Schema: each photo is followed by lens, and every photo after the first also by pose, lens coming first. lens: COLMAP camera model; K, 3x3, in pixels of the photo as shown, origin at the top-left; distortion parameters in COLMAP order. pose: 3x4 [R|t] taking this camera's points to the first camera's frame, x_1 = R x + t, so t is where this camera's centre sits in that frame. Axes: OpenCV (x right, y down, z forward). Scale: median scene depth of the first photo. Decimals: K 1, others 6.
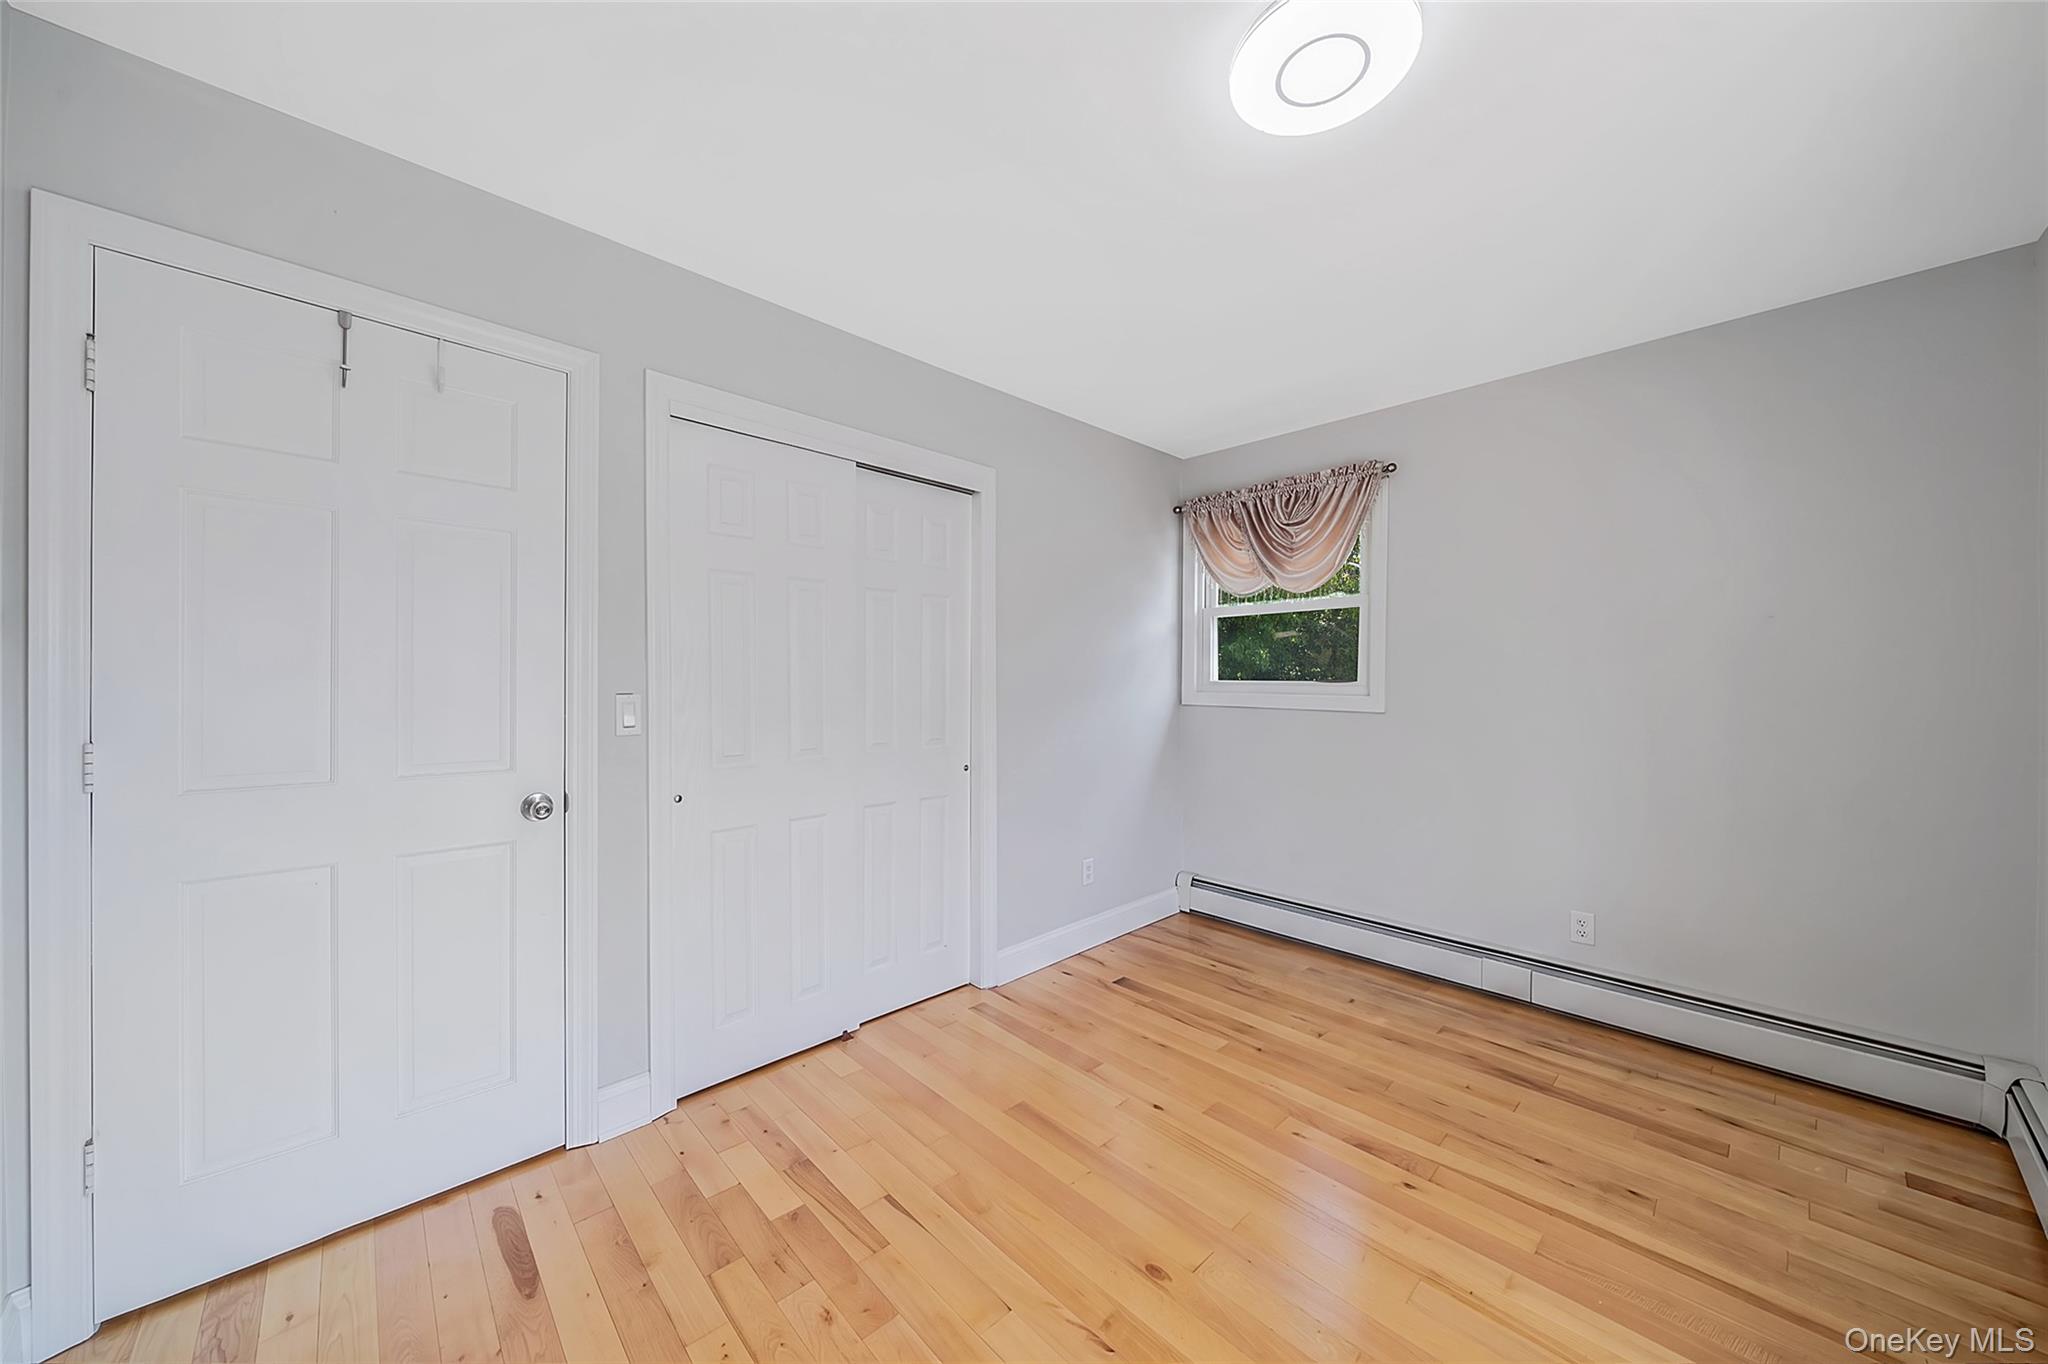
lens RADIAL K [[715.4, 0, 1024.0], [0, 715.4, 682.0], [0, 0, 1]] dist [-0.007801, 0.000242]
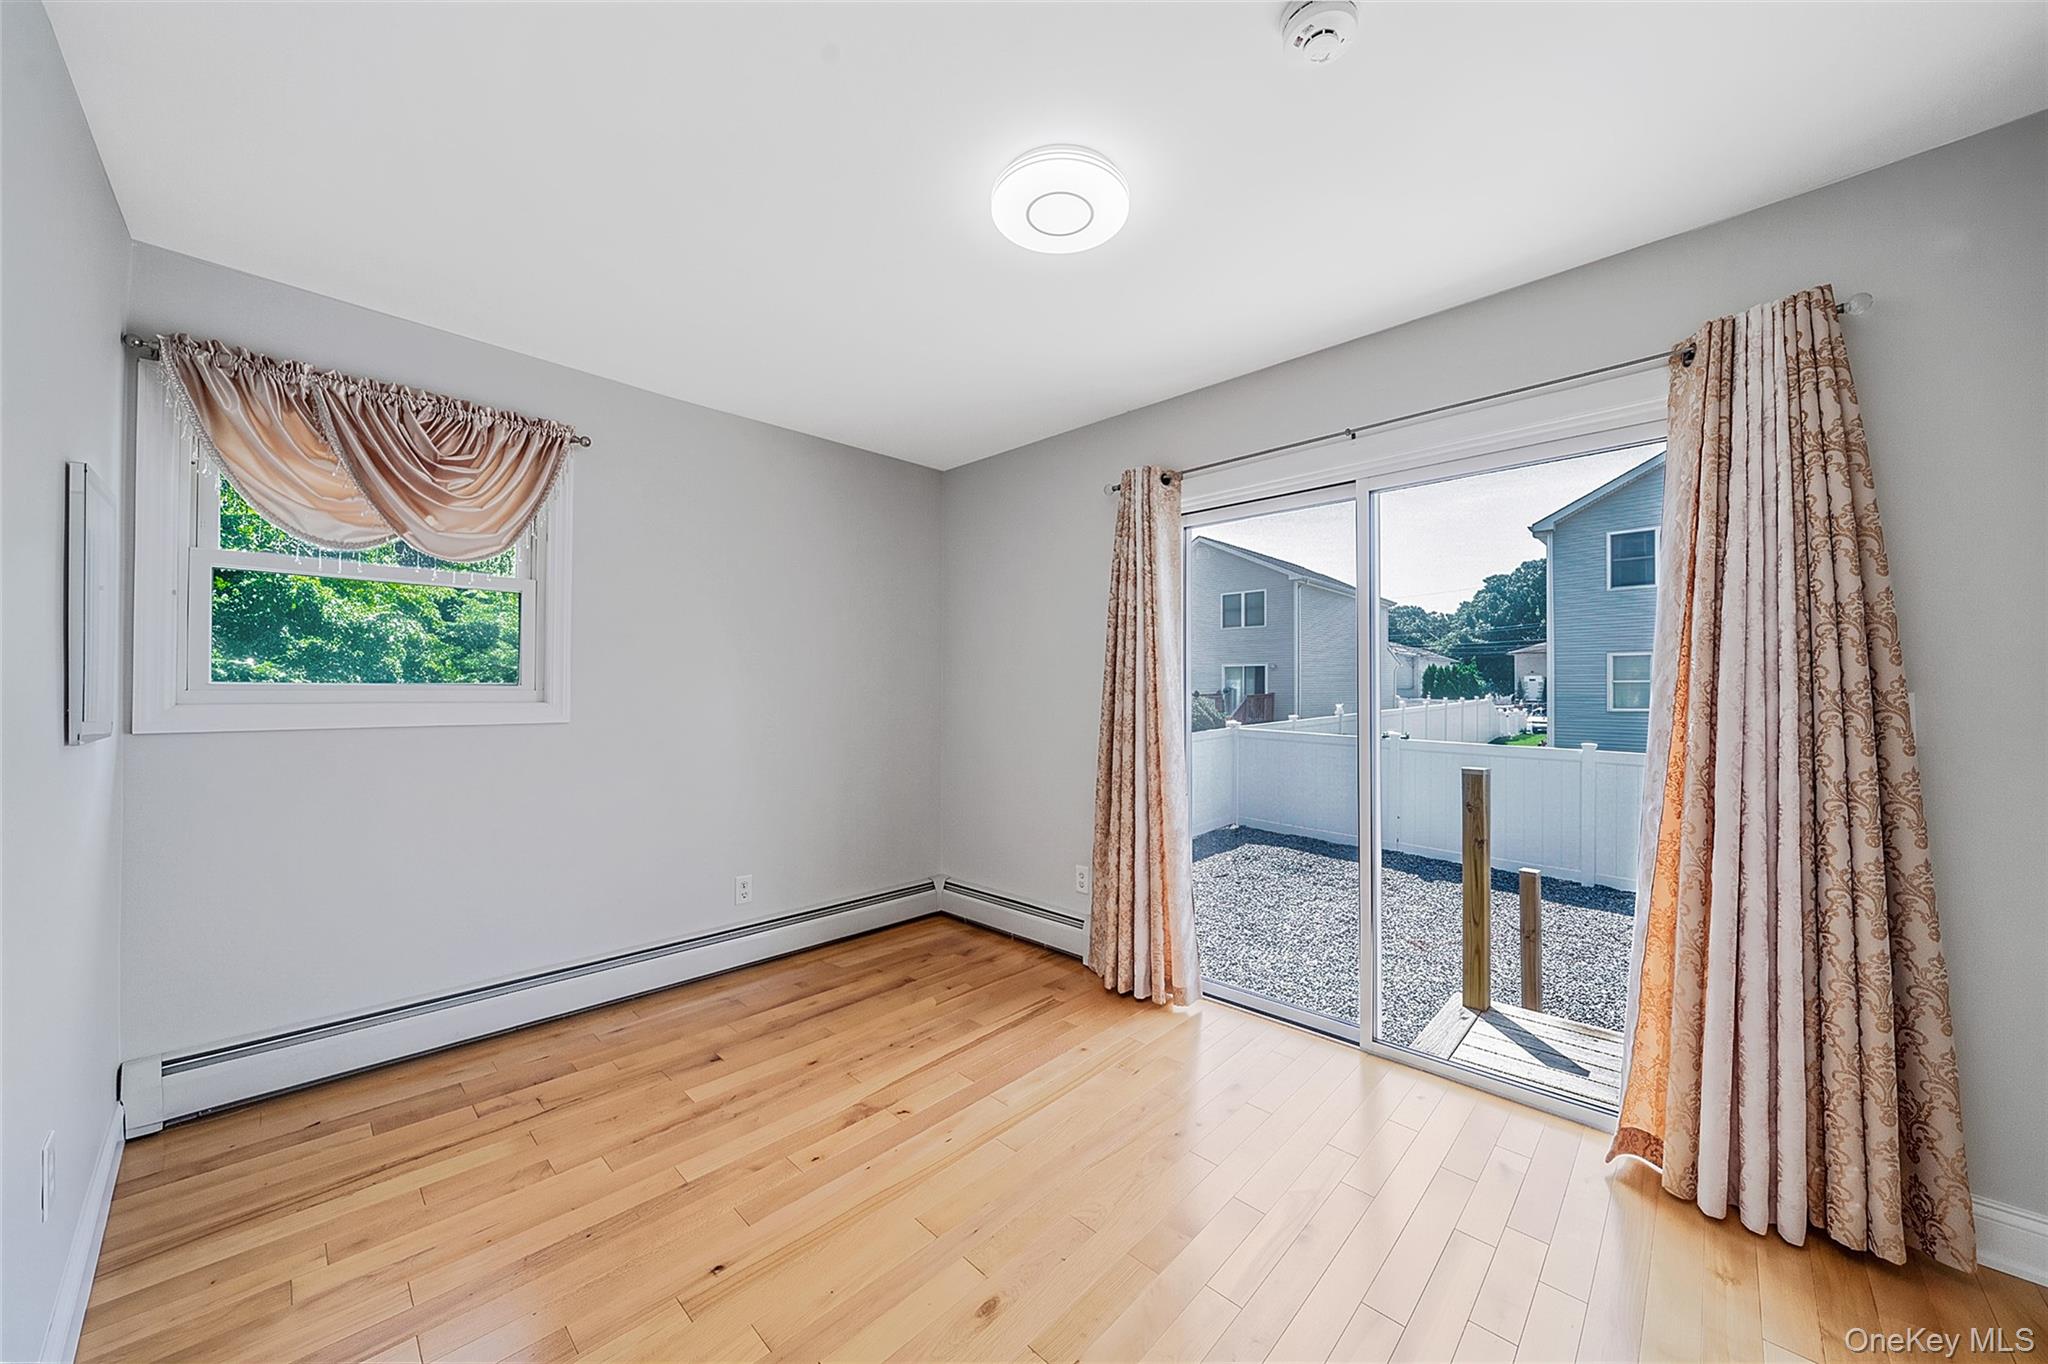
lens RADIAL K [[715.4, 0, 1024.0], [0, 715.4, 682.0], [0, 0, 1]] dist [-0.007801, 0.000242]
pose [[-0.032717, 0.013202, 0.999377, -0.355937], [0.004478, 0.999905, -0.013063, 0.010360], [-0.999455, 0.004048, -0.032773, 0.460352]]
